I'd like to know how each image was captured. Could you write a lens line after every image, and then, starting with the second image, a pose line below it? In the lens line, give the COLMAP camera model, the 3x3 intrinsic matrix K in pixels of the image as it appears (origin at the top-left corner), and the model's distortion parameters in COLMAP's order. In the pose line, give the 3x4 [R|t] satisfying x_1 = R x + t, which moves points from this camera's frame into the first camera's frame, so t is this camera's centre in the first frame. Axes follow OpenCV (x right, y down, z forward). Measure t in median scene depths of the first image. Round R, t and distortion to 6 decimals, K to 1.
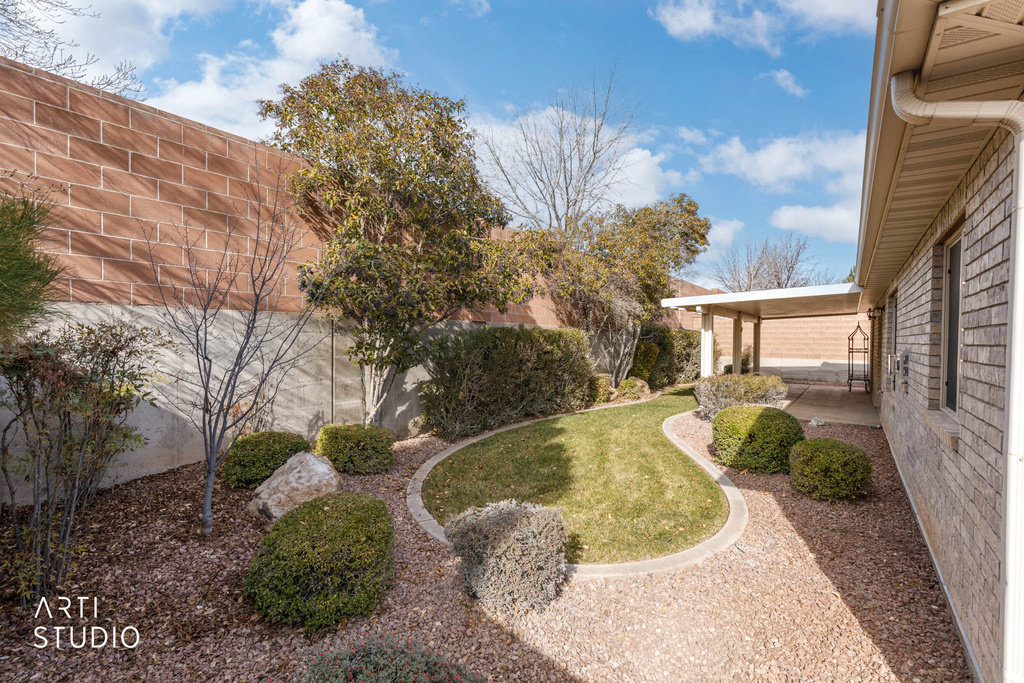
lens RADIAL K [[460.4, 0, 515.0], [0, 460.4, 342.1], [0, 0, 1]] dist [0.003763, -0.001174]
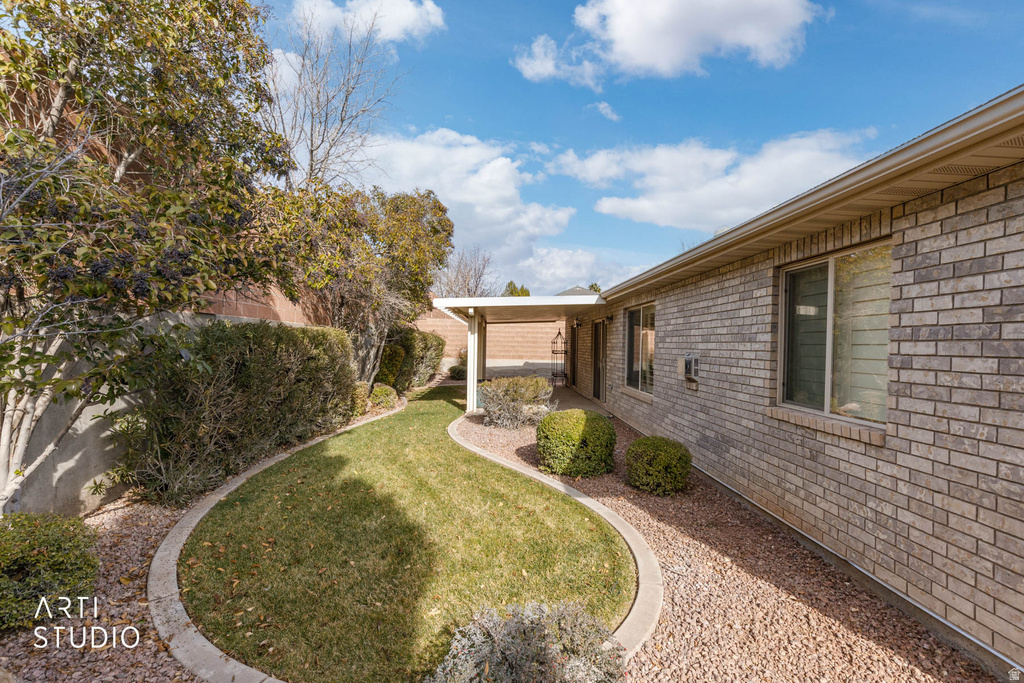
lens RADIAL K [[460.4, 0, 513.6], [0, 460.4, 345.1], [0, 0, 1]] dist [0.003763, -0.001174]
pose [[0.783355, 0.003667, 0.621564, -0.170650], [-0.006804, 0.999973, 0.002676, -0.004514], [-0.621537, -0.006325, 0.783359, 0.237004]]
